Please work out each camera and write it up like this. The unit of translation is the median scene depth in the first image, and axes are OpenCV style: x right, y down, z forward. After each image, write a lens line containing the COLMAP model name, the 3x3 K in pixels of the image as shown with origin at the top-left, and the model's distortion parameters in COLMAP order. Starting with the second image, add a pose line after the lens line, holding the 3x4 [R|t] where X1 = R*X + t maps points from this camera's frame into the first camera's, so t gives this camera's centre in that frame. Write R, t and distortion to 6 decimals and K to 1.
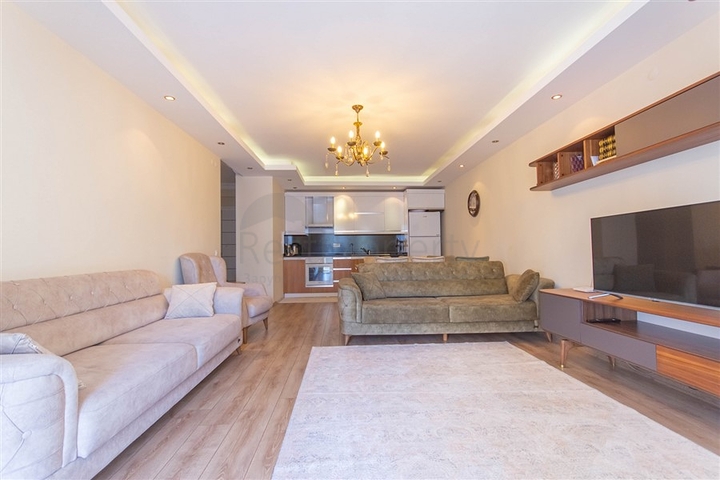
lens RADIAL K [[330.0, 0, 366.8], [0, 330.0, 245.1], [0, 0, 1]] dist [0.003035, -0.001105]
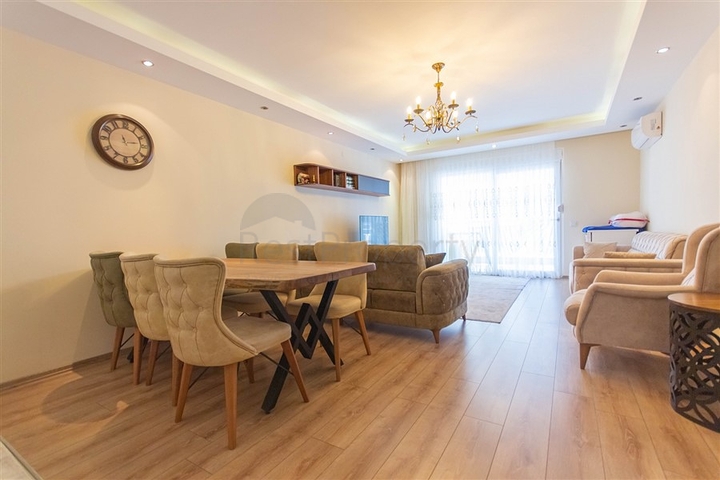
lens RADIAL K [[330.0, 0, 362.6], [0, 330.0, 242.6], [0, 0, 1]] dist [0.003035, -0.001105]
pose [[-0.811820, 0.012950, 0.583764, -0.192470], [0.027430, 0.999496, 0.015973, 0.018975], [-0.583263, 0.028980, -0.811766, 0.929963]]
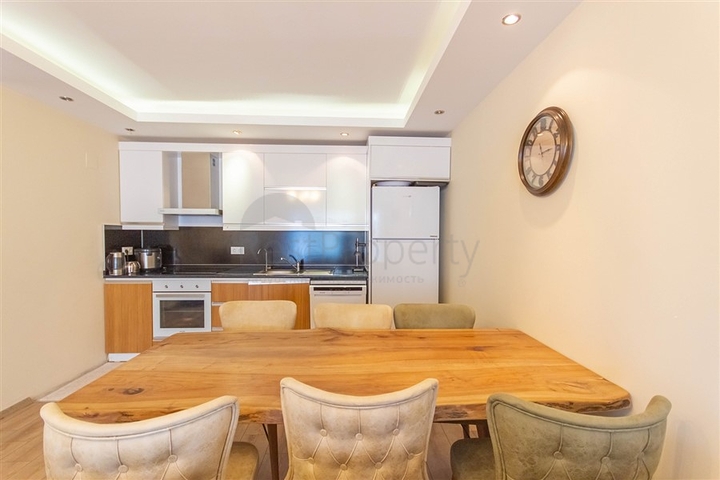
lens RADIAL K [[330.0, 0, 362.8], [0, 330.0, 245.3], [0, 0, 1]] dist [0.003035, -0.001105]
pose [[0.999533, 0.018195, -0.024562, 0.126569], [-0.016873, 0.998451, 0.053014, -0.041162], [0.025489, -0.052575, 0.998292, 0.529021]]
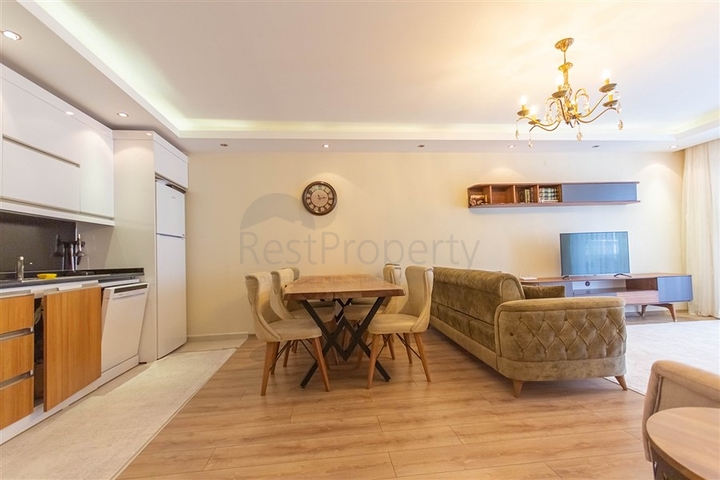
lens RADIAL K [[330.0, 0, 361.2], [0, 330.0, 243.2], [0, 0, 1]] dist [0.003035, -0.001105]
pose [[-0.041005, 0.051901, 0.997810, -0.345697], [0.011855, 0.998605, -0.051455, 0.015235], [-0.999089, 0.009719, -0.041563, 0.727284]]
